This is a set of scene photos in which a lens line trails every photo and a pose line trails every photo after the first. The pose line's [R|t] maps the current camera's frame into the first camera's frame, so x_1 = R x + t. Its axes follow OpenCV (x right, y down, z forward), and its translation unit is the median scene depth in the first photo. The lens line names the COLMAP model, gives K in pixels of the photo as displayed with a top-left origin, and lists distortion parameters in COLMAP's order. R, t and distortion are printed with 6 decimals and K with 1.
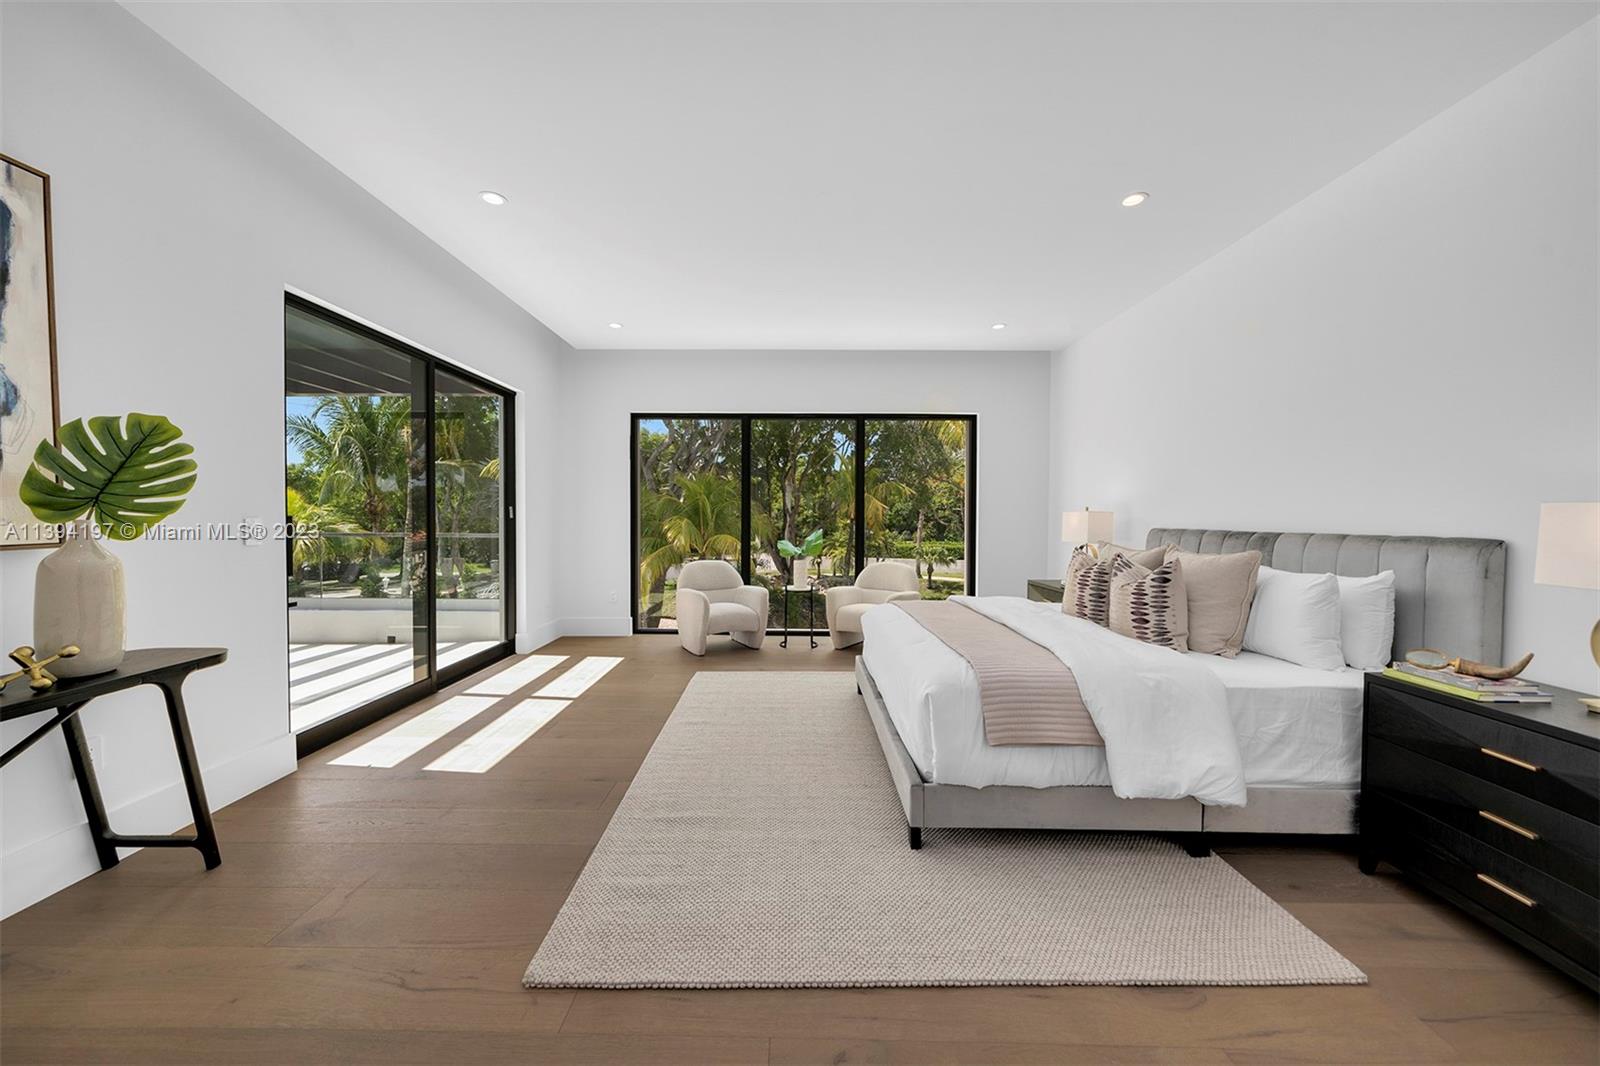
lens RADIAL K [[569.0, 0, 793.2], [0, 569.0, 529.6], [0, 0, 1]] dist [-0.006046, 0.000515]
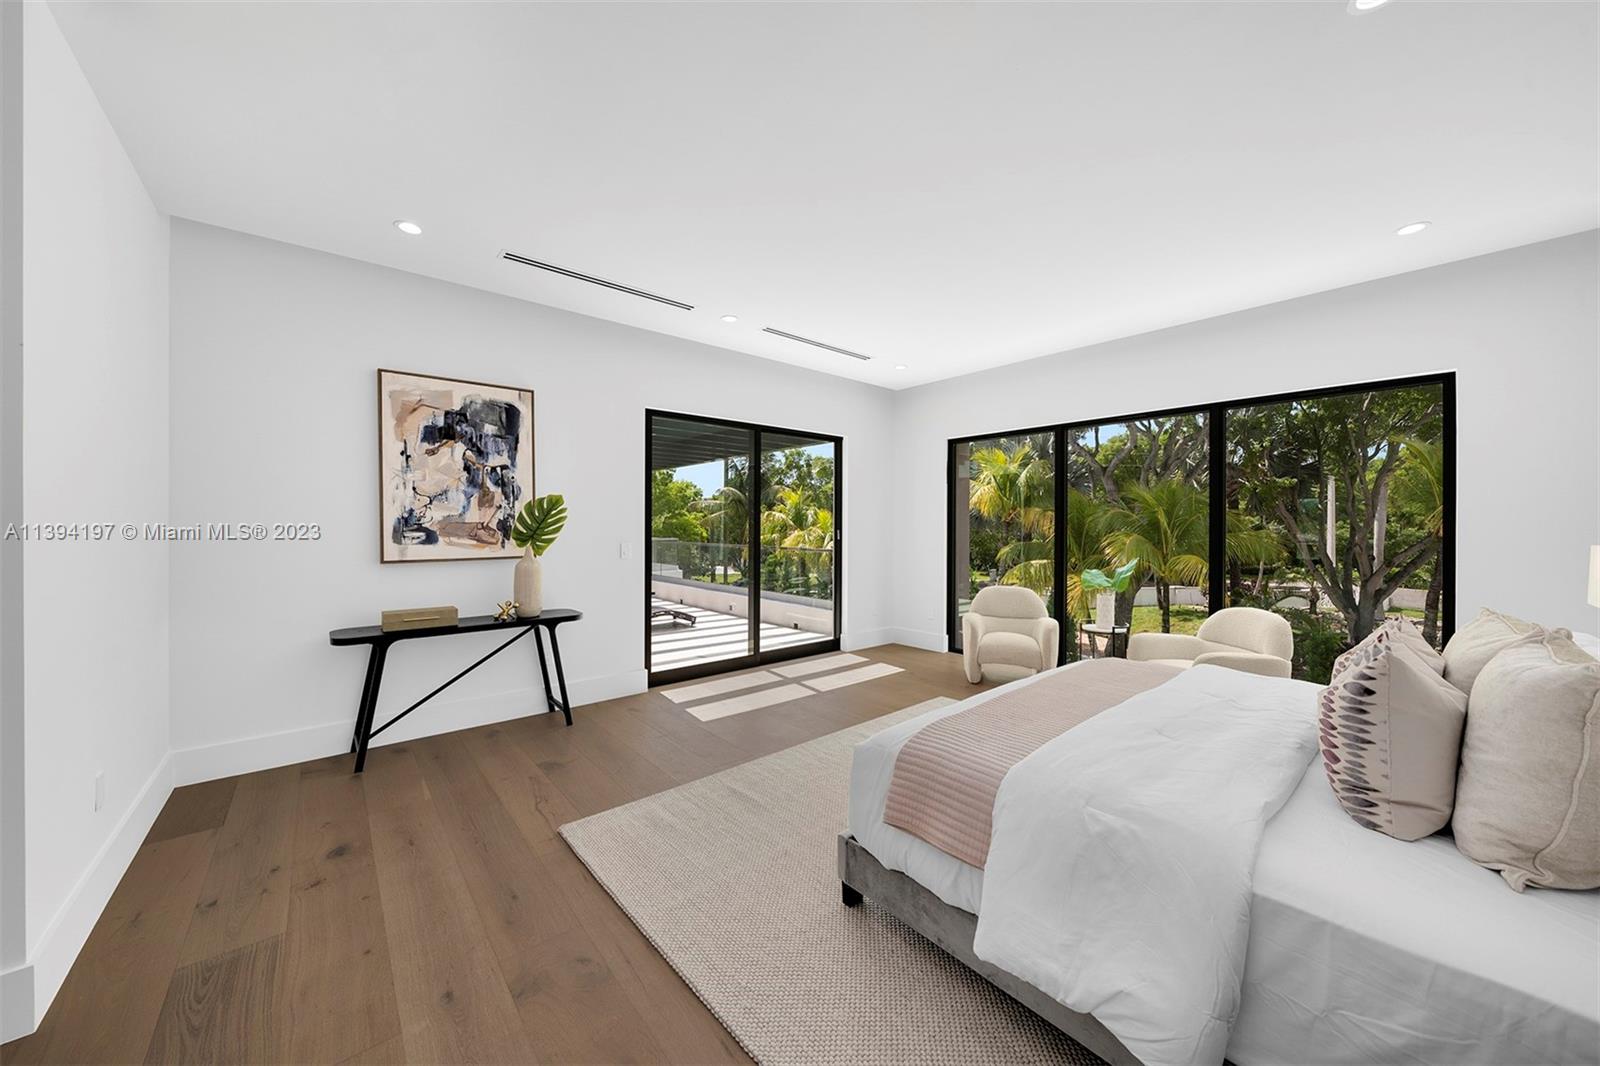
lens RADIAL K [[569.0, 0, 793.1], [0, 569.0, 530.3], [0, 0, 1]] dist [-0.006046, 0.000515]
pose [[0.645482, 0.002909, -0.763770, 0.715061], [-0.016757, 0.999806, -0.010354, -0.048314], [0.763591, 0.019482, 0.645406, 0.238138]]
